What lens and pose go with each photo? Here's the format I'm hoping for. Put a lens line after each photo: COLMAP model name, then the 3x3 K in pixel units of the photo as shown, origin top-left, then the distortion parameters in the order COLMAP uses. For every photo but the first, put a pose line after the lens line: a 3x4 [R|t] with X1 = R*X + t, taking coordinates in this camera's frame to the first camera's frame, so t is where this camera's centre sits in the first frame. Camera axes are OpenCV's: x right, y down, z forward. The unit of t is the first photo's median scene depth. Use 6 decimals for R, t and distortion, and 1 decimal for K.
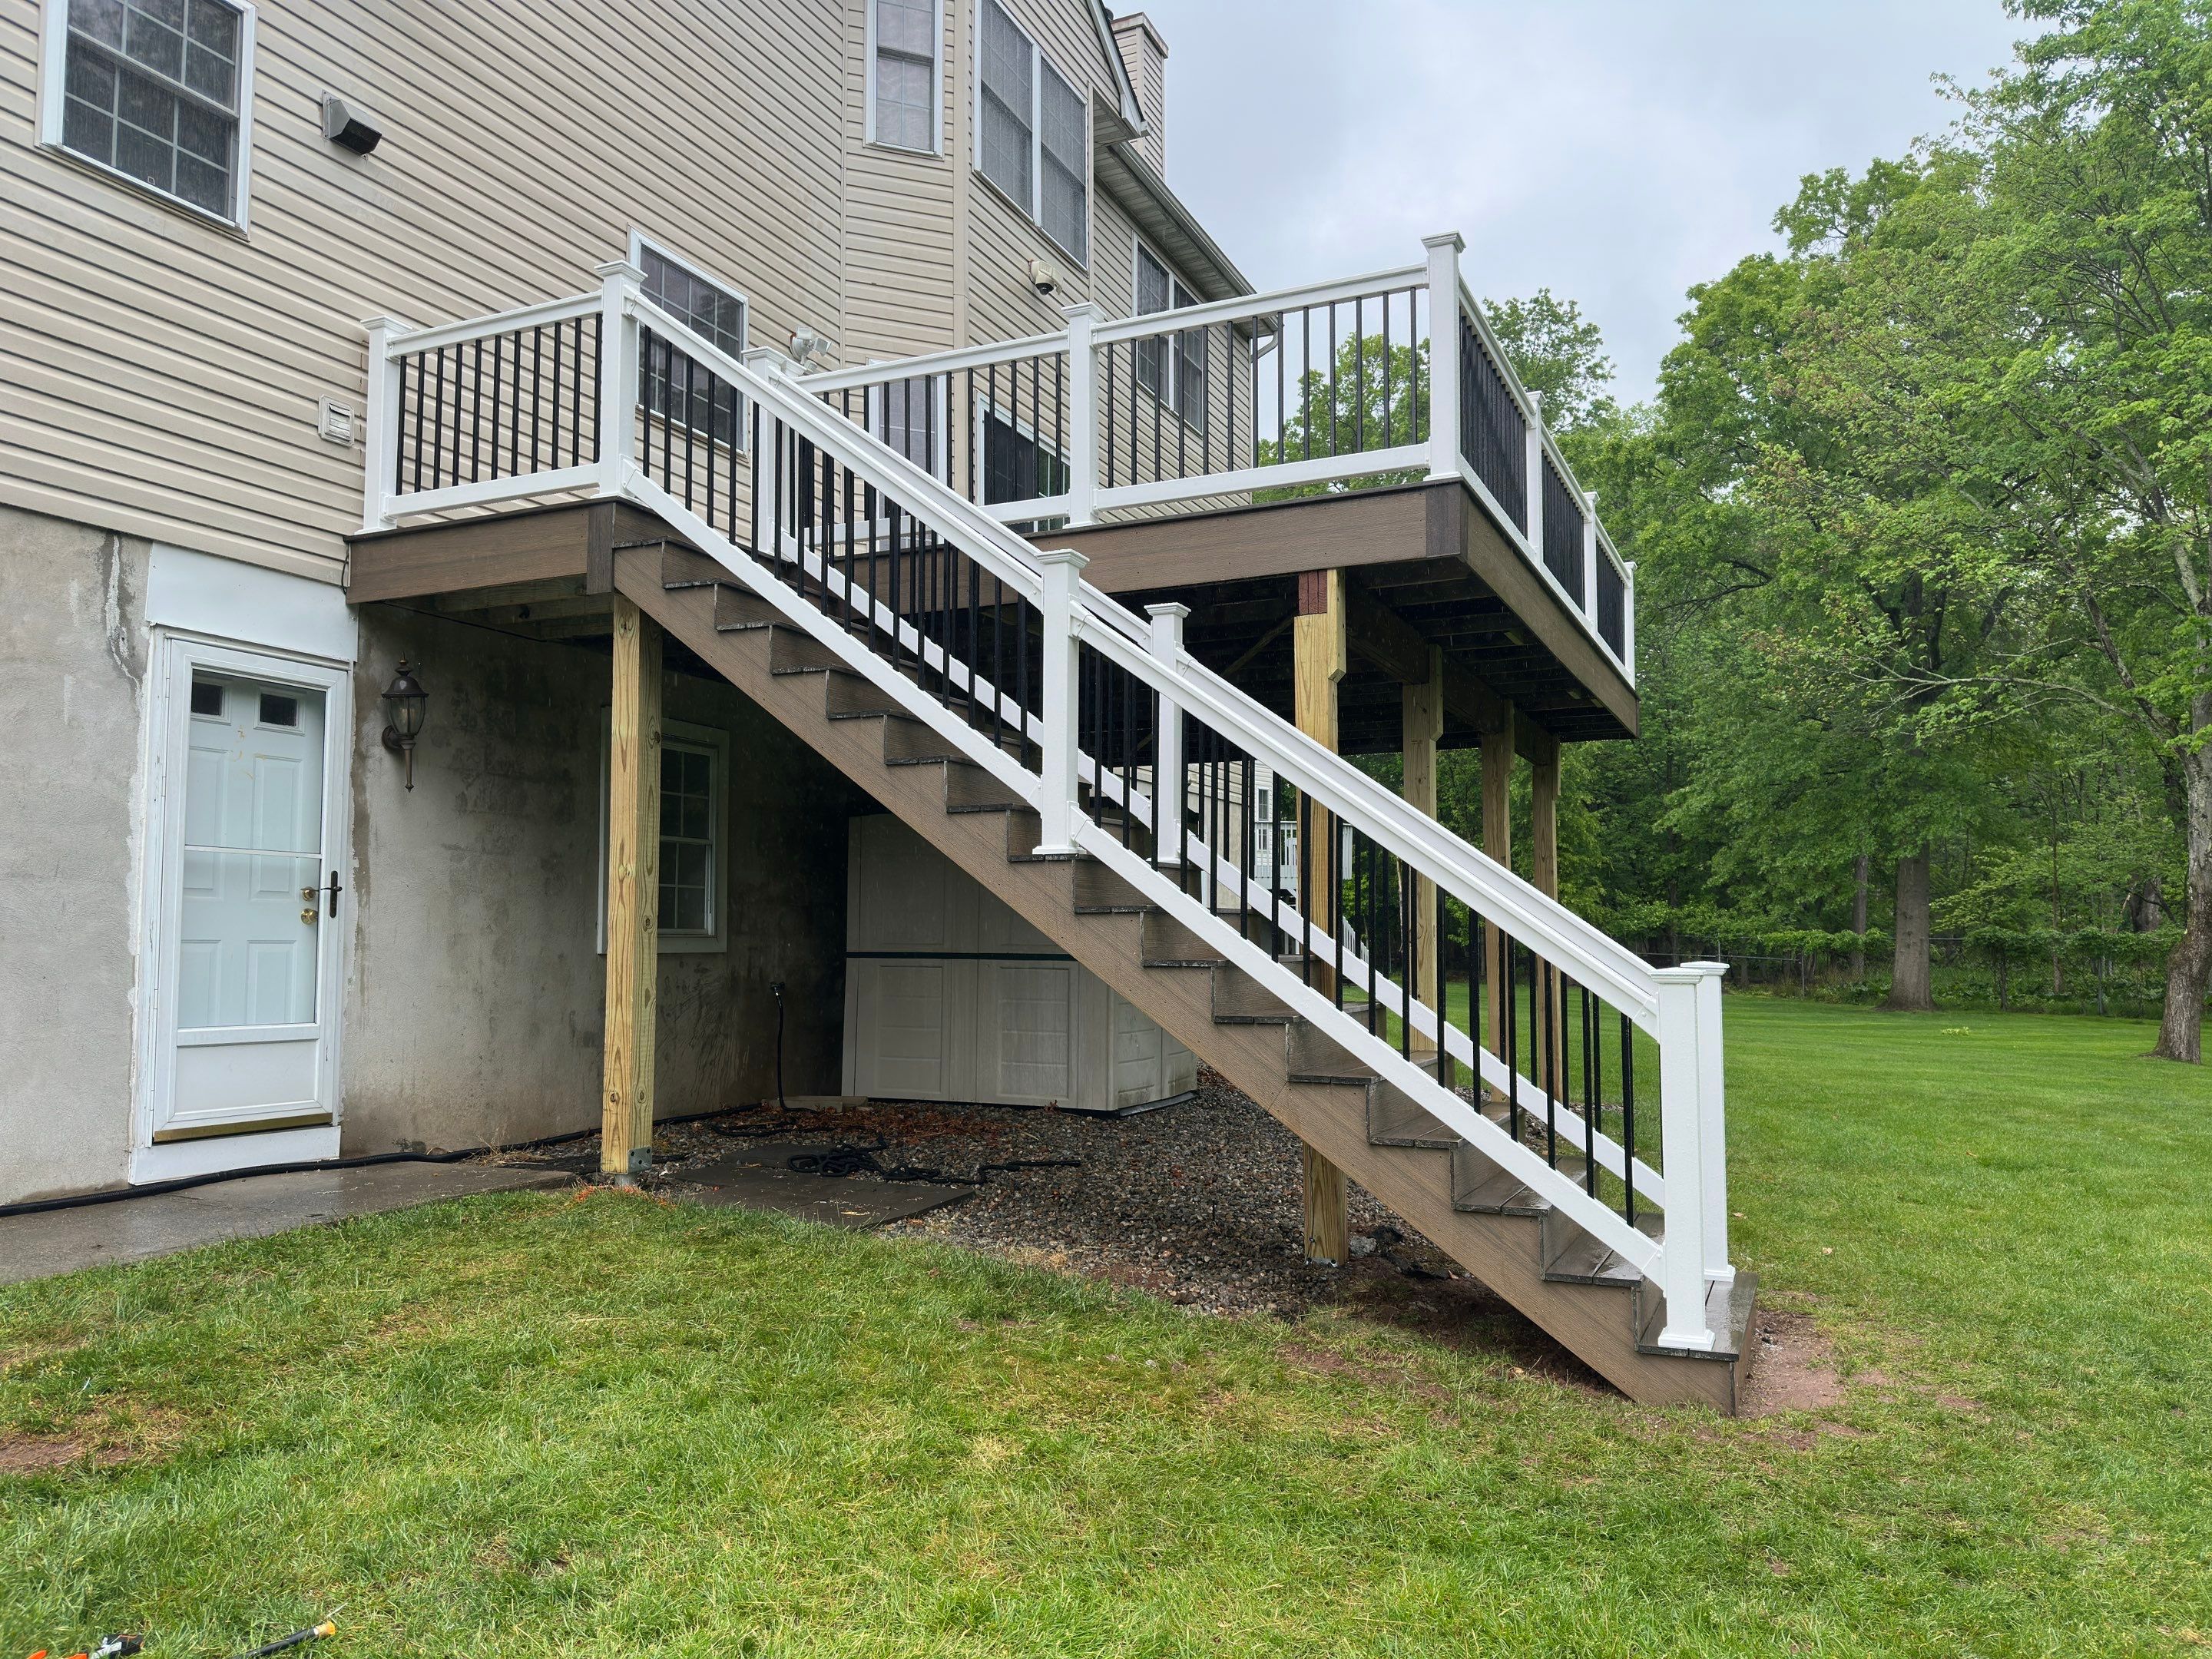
lens RADIAL K [[1556.4, 0, 1125.8], [0, 1556.4, 852.5], [0, 0, 1]] dist [0.046015, -0.047363]
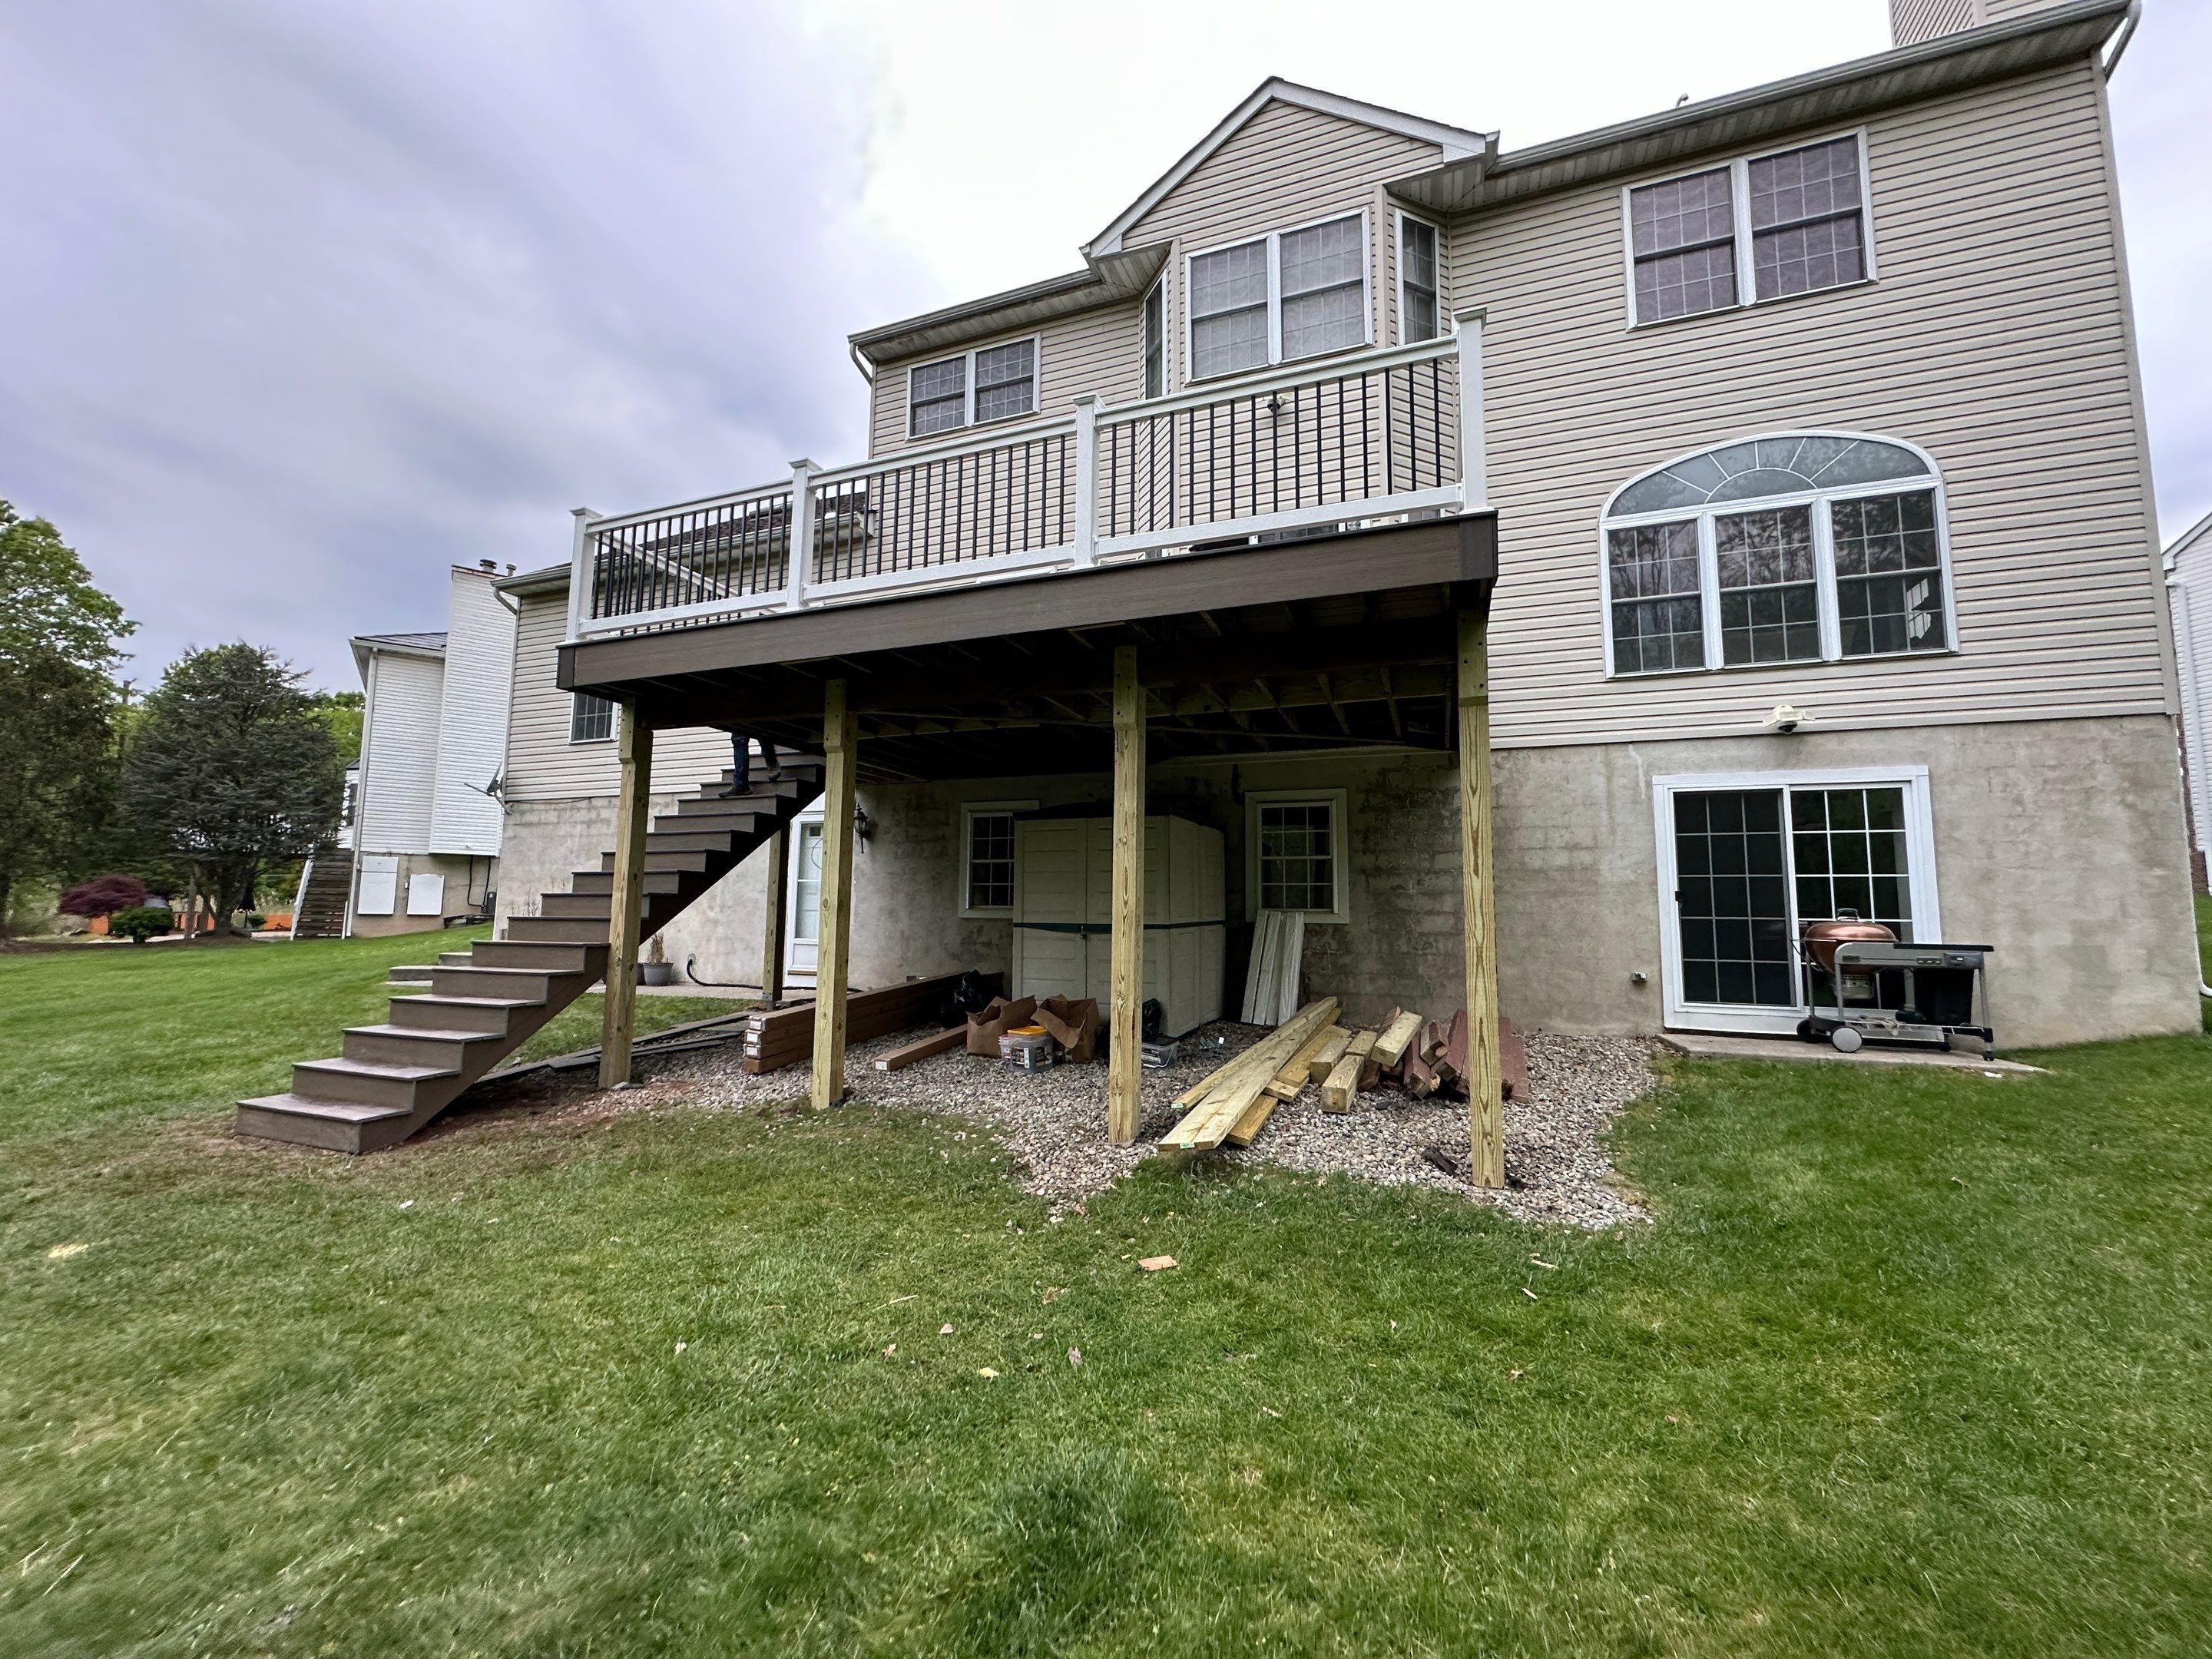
lens RADIAL K [[877.4, 0, 1104.8], [0, 877.4, 830.3], [0, 0, 1]] dist [0.000416, 0.000128]
pose [[0.050821, -0.092531, -0.994412, 0.989115], [0.049939, 0.994689, -0.090005, 0.070981], [0.997458, -0.045086, 0.055172, 1.265704]]
